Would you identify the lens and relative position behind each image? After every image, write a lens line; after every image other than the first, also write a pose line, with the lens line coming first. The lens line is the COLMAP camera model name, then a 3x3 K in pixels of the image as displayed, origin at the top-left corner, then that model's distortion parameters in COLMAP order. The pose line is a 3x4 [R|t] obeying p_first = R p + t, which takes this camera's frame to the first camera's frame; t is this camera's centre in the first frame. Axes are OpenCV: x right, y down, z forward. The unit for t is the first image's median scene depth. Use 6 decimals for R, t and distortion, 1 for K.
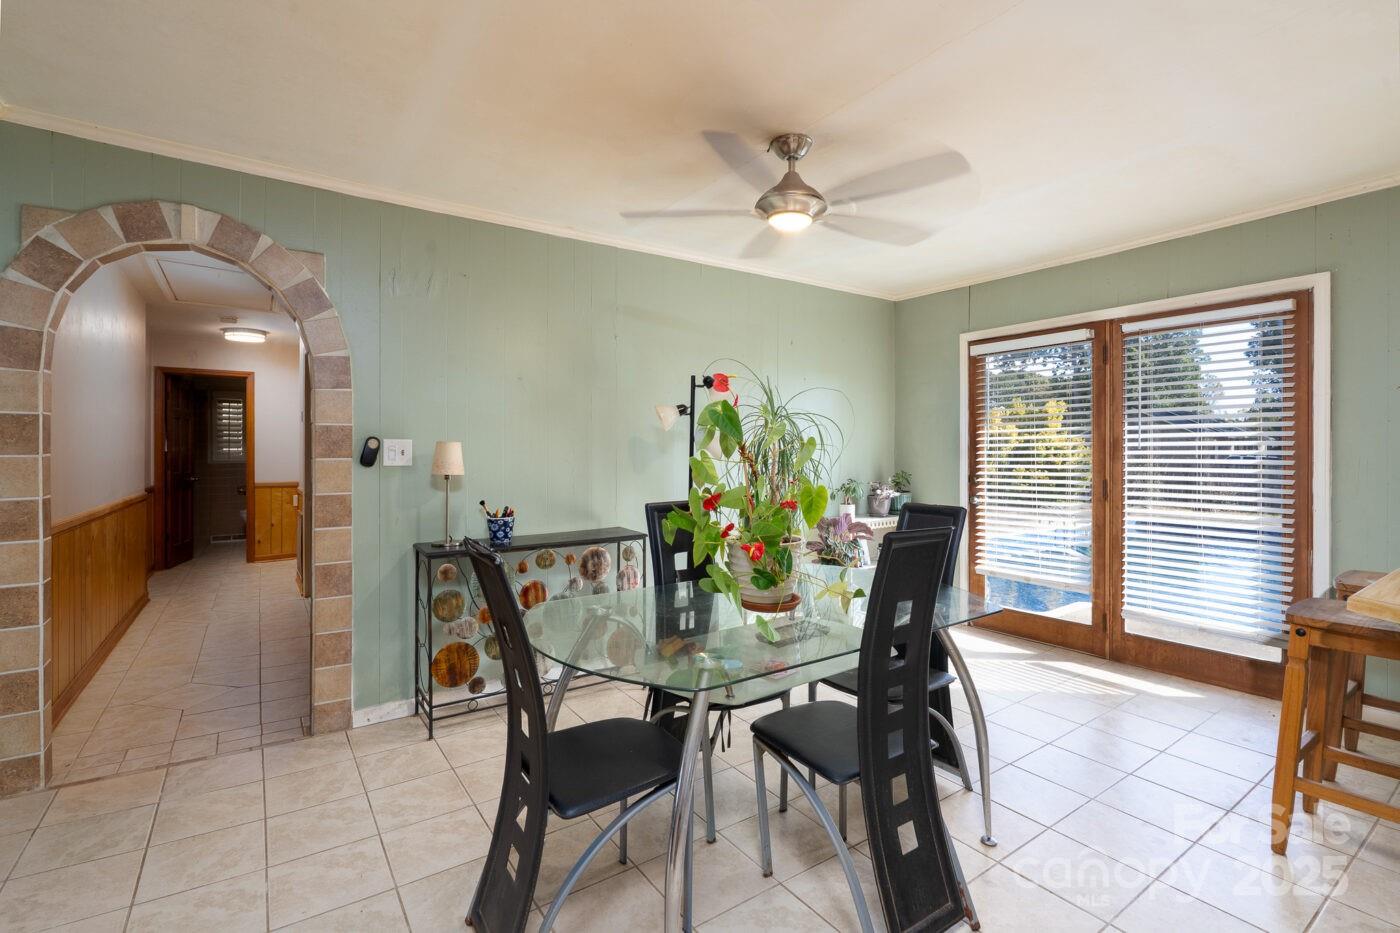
lens RADIAL K [[638.9, 0, 682.7], [0, 638.9, 464.9], [0, 0, 1]] dist [-0.000825, -0.000101]
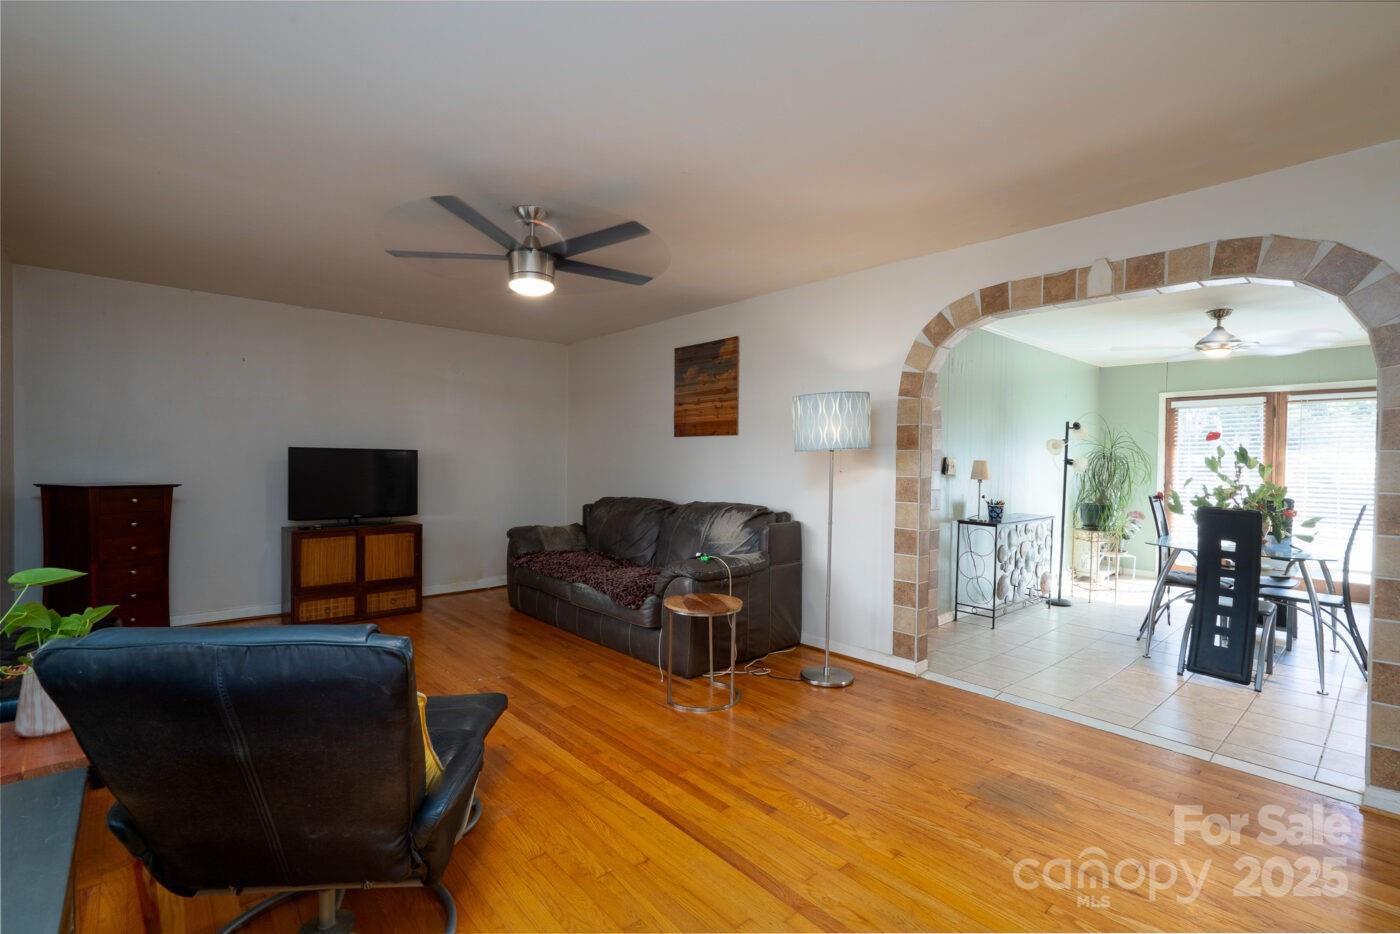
lens RADIAL K [[628.9, 0, 699.0], [0, 628.9, 485.8], [0, 0, 1]] dist [0.000116, 0.000064]
pose [[0.991133, 0.005489, 0.132761, -1.146188], [-0.007403, 0.999876, 0.013932, 0.011591], [-0.132668, -0.014791, 0.991050, -0.488561]]
